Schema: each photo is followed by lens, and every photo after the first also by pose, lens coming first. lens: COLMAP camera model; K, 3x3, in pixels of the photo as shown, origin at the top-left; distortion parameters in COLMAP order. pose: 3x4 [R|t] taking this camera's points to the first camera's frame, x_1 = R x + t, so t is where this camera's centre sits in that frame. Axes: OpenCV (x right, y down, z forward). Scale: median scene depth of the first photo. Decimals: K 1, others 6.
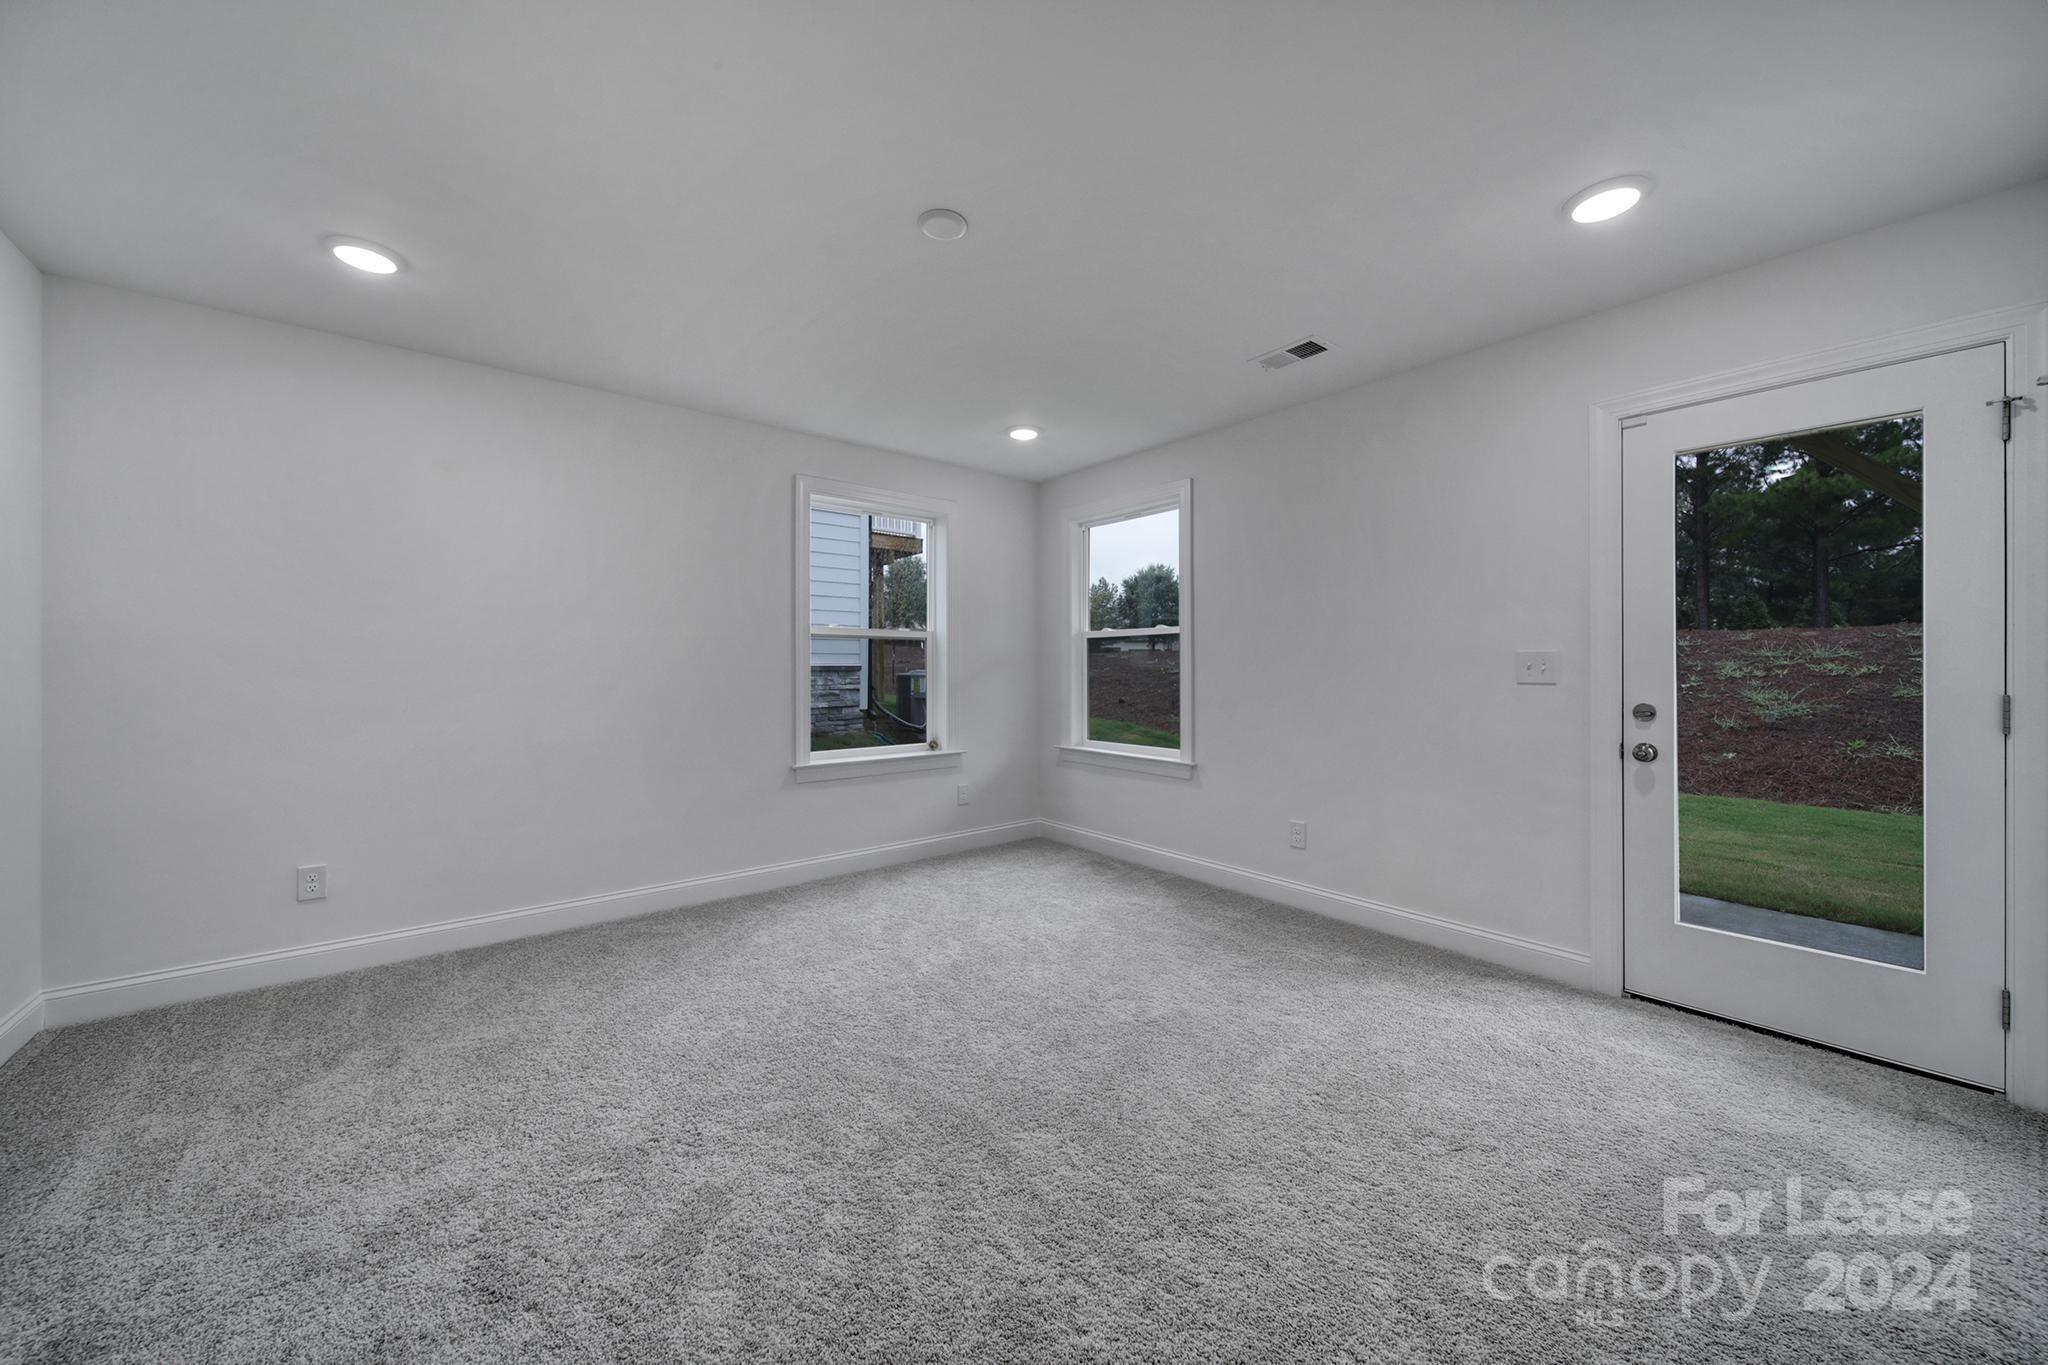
lens RADIAL K [[719.2, 0, 1051.1], [0, 719.2, 675.9], [0, 0, 1]] dist [-0.002807, -0.000815]
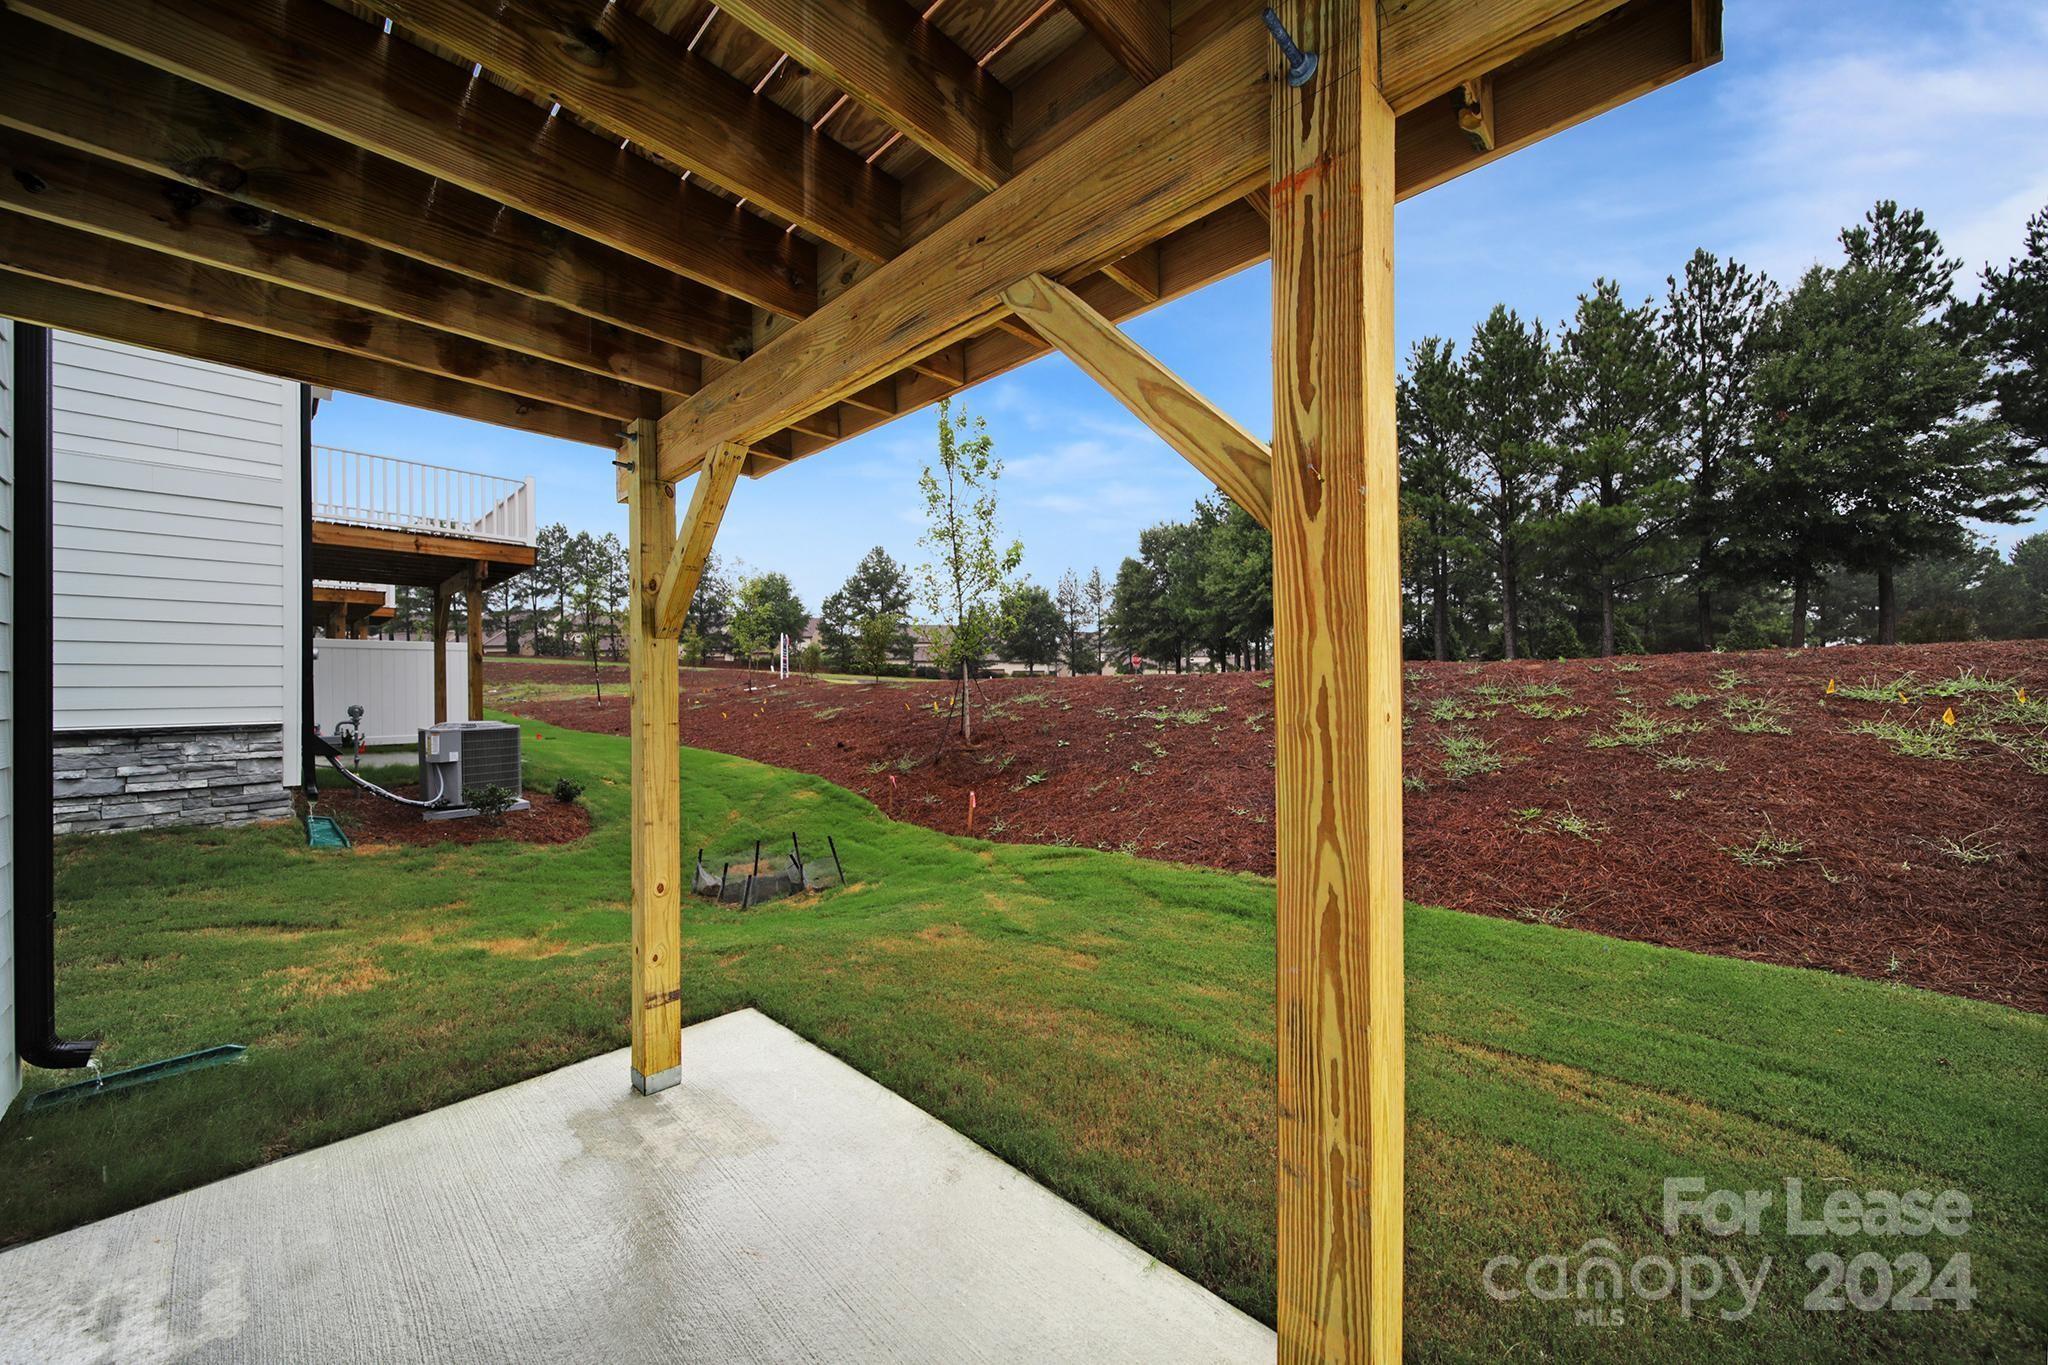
lens RADIAL K [[719.2, 0, 1055.2], [0, 719.2, 691.3], [0, 0, 1]] dist [-0.002807, -0.000815]
pose [[0.990205, -0.009930, 0.139270, 0.374776], [0.010888, 0.999922, -0.006121, -0.032697], [-0.139199, 0.007577, 0.990235, 0.211771]]
